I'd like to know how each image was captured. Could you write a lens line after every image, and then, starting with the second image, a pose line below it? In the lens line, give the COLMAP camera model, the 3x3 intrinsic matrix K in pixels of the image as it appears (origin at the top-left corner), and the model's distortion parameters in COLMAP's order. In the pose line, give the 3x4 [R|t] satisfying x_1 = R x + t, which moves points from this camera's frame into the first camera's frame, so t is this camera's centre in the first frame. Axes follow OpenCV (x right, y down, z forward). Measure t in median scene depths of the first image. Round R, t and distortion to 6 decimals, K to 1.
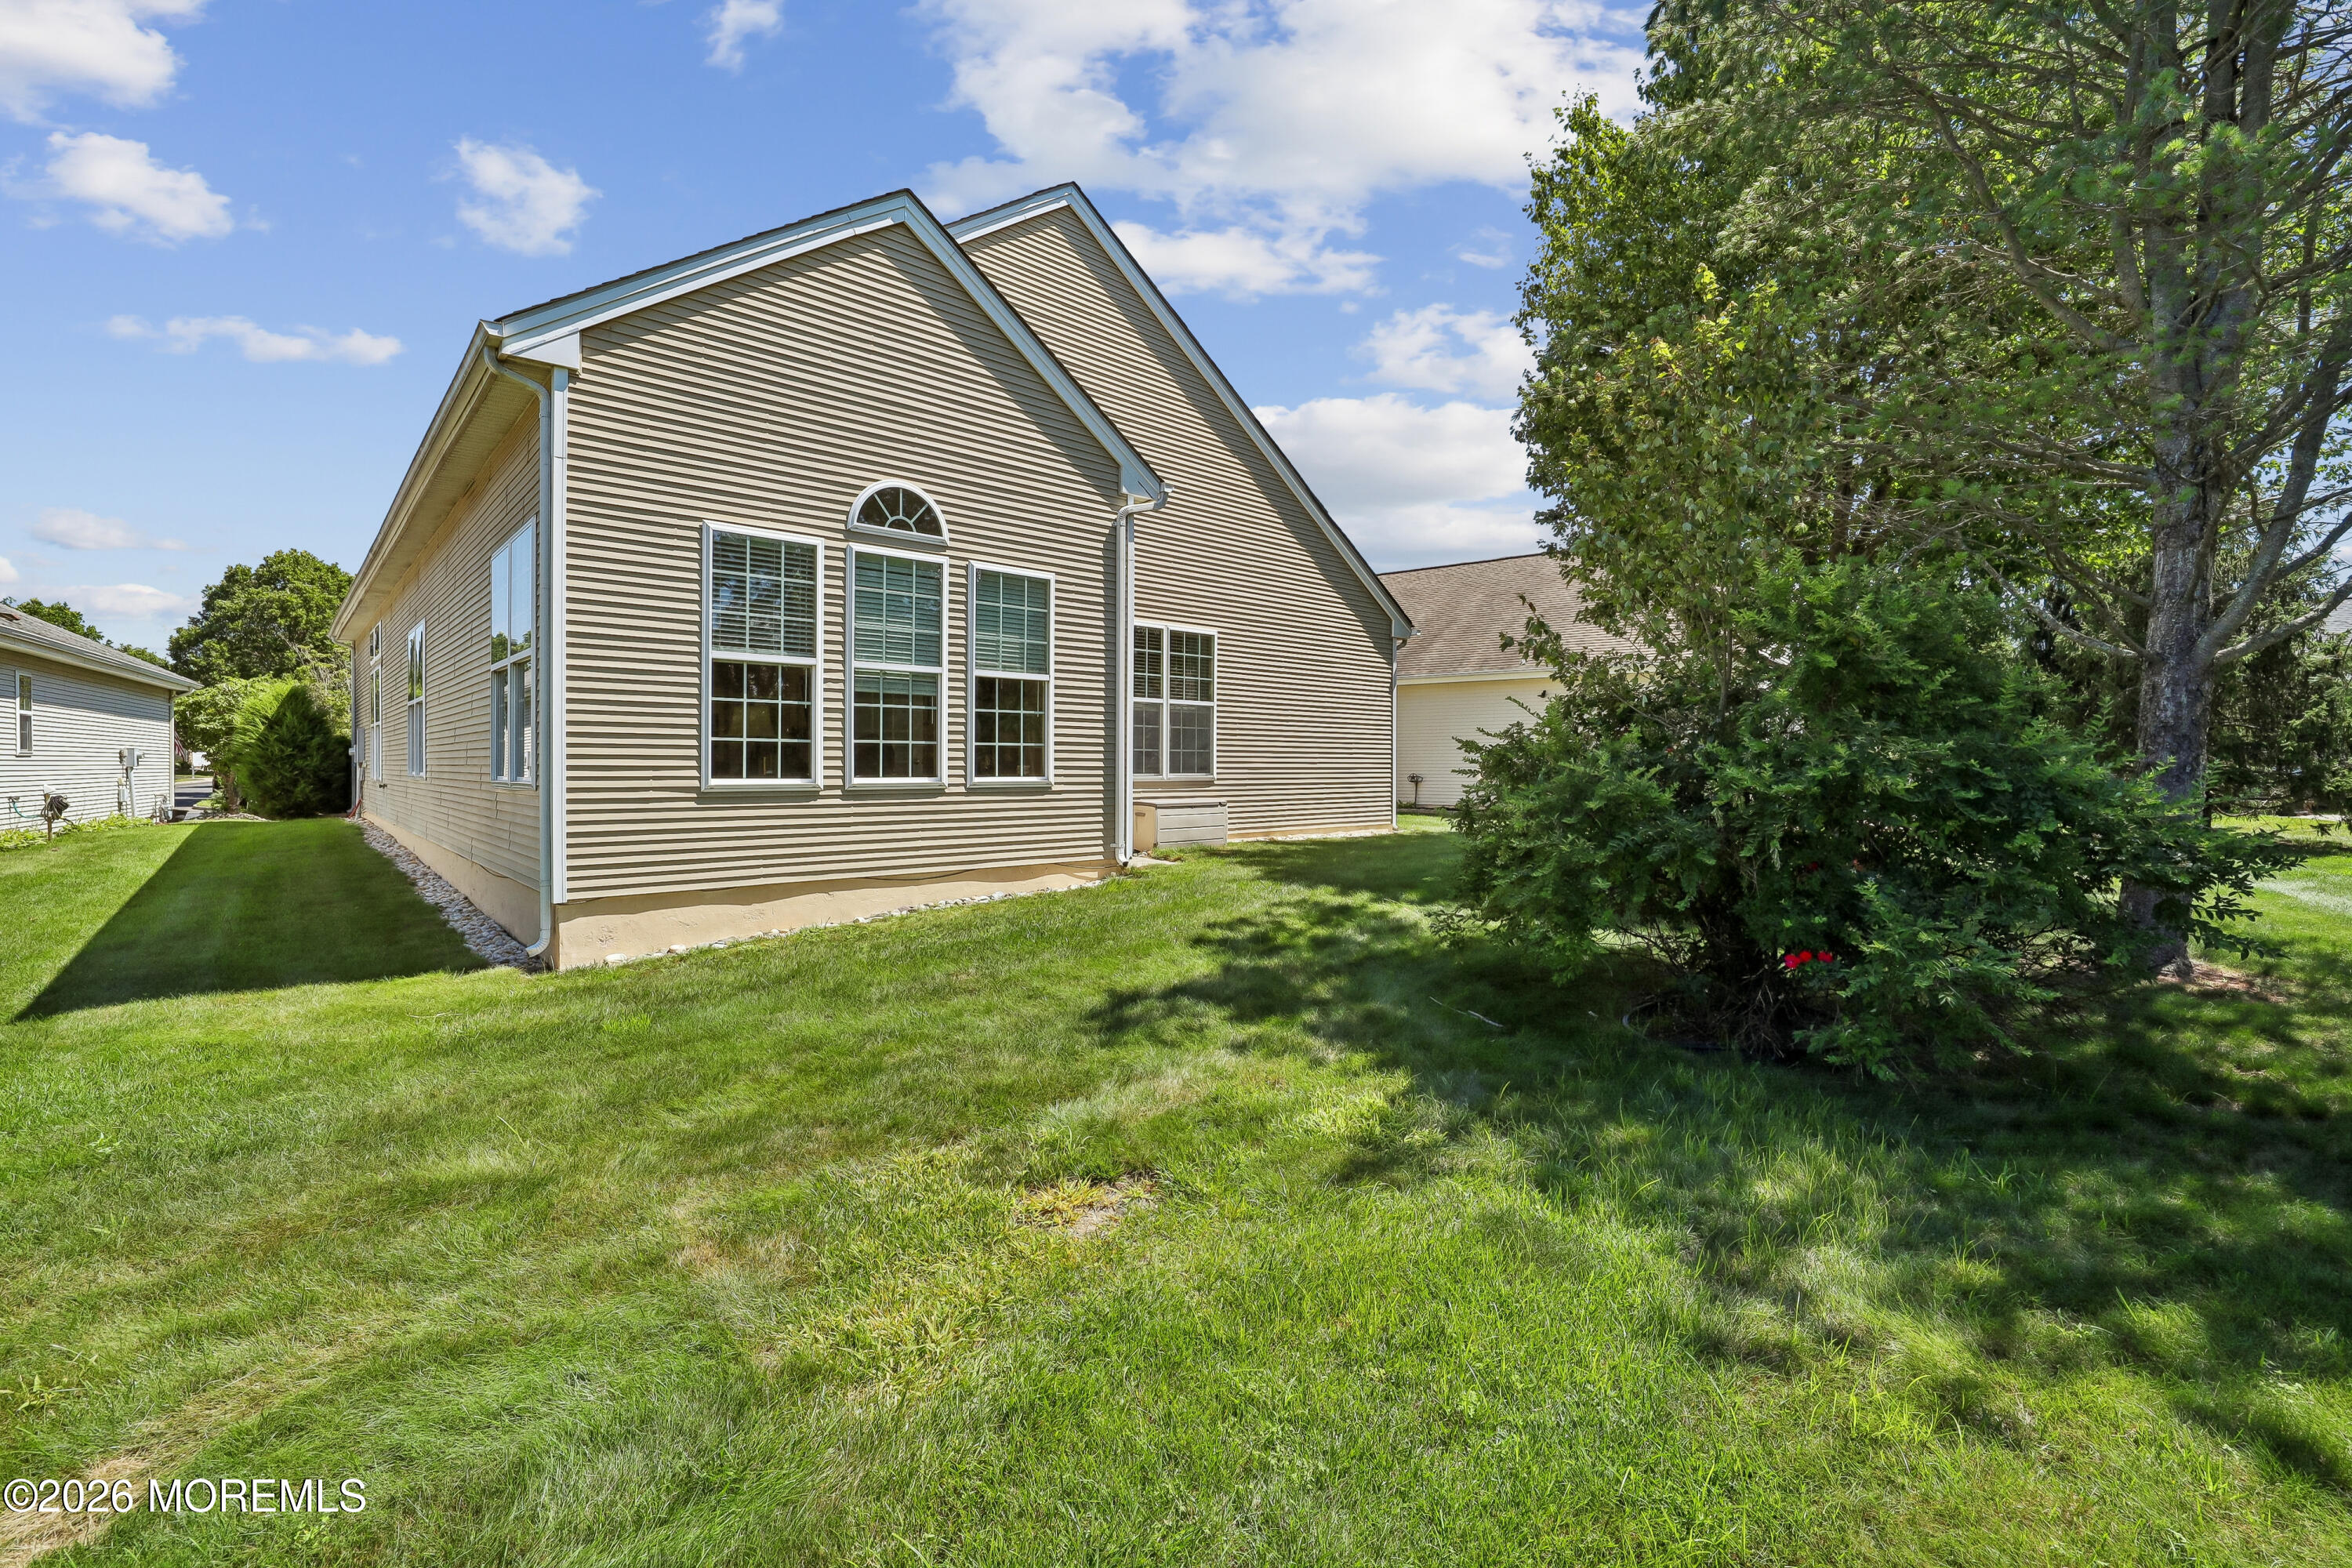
lens RADIAL K [[1014.7, 0, 1170.8], [0, 1014.7, 775.2], [0, 0, 1]] dist [-0.032242, 0.011174]
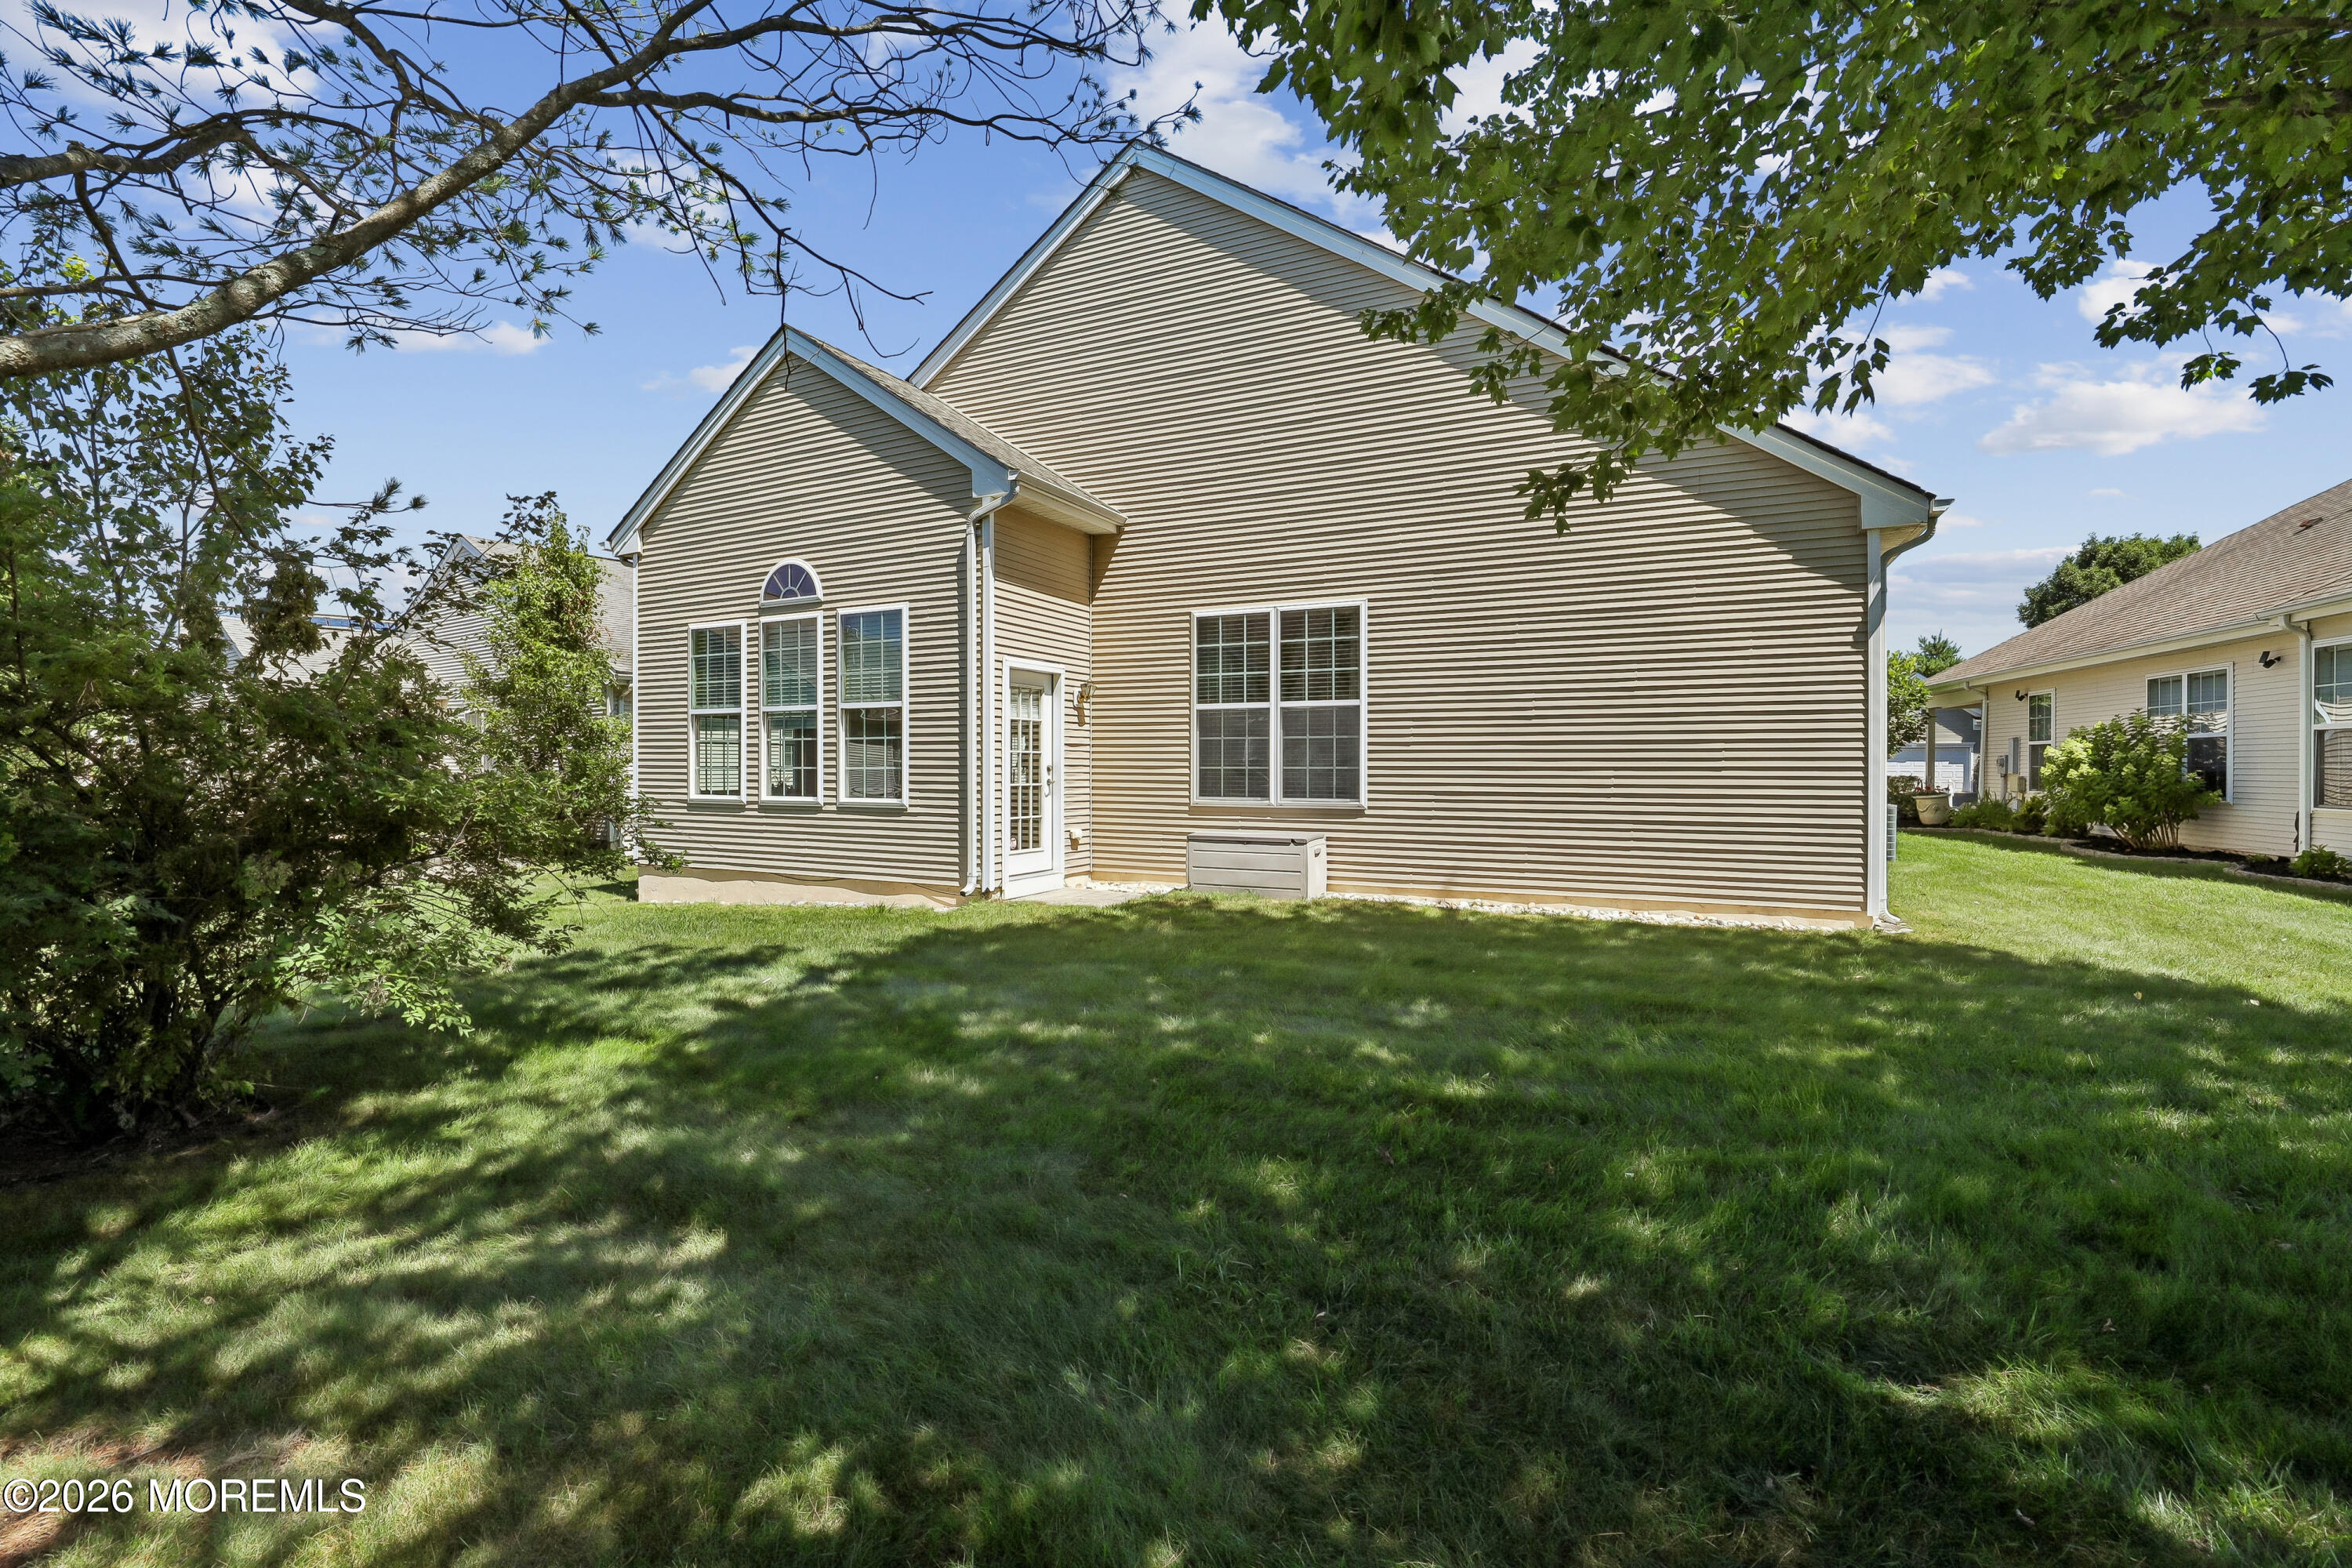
lens RADIAL K [[1014.7, 0, 1173.3], [0, 1014.7, 776.9], [0, 0, 1]] dist [-0.032242, 0.011174]
pose [[0.356080, 0.001064, -0.934455, 0.947835], [-0.009057, 0.999956, -0.002313, -0.021054], [0.934411, 0.009287, 0.356074, 0.892574]]
